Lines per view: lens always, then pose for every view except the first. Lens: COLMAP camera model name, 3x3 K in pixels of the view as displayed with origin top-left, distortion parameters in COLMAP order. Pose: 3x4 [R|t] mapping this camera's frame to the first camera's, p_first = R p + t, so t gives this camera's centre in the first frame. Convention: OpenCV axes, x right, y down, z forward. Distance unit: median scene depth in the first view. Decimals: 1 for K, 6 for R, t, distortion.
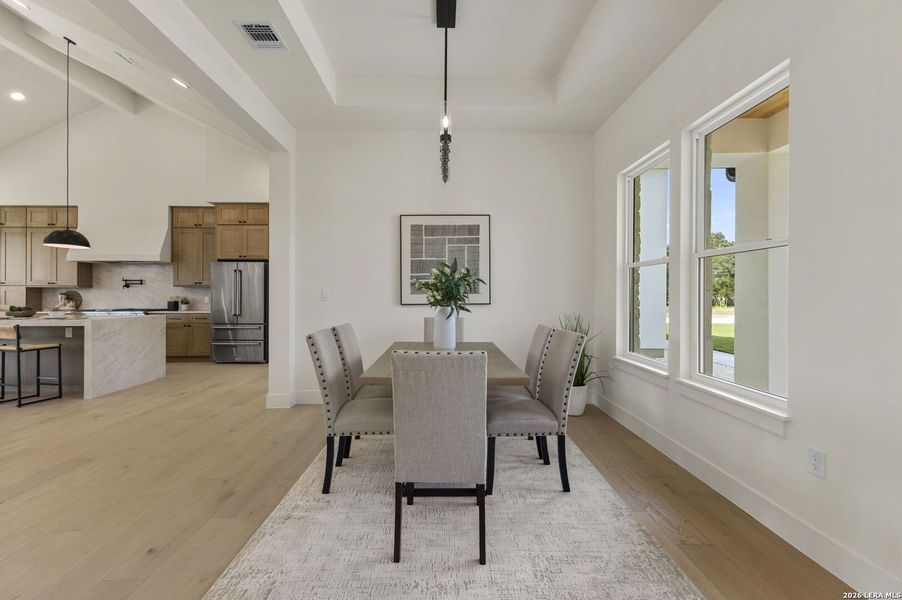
lens RADIAL K [[394.5, 0, 446.1], [0, 394.5, 295.1], [0, 0, 1]] dist [0.008216, 0.000779]
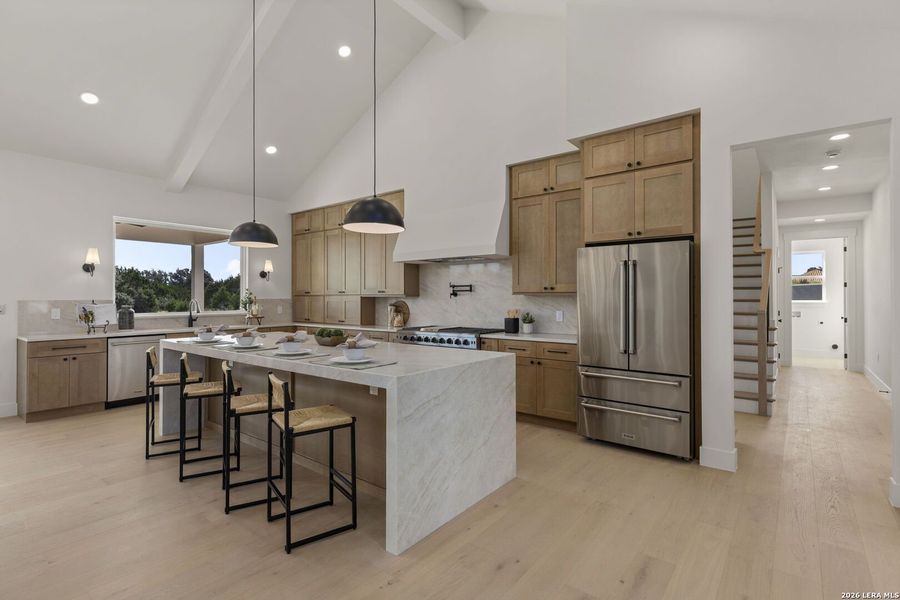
lens RADIAL K [[432.6, 0, 449.0], [0, 432.6, 295.1], [0, 0, 1]] dist [-0.000096, -0.000004]
pose [[0.773945, -0.006280, -0.633221, -0.338181], [0.002459, 0.999973, -0.006912, -0.016561], [0.633248, 0.003792, 0.773940, 0.414715]]
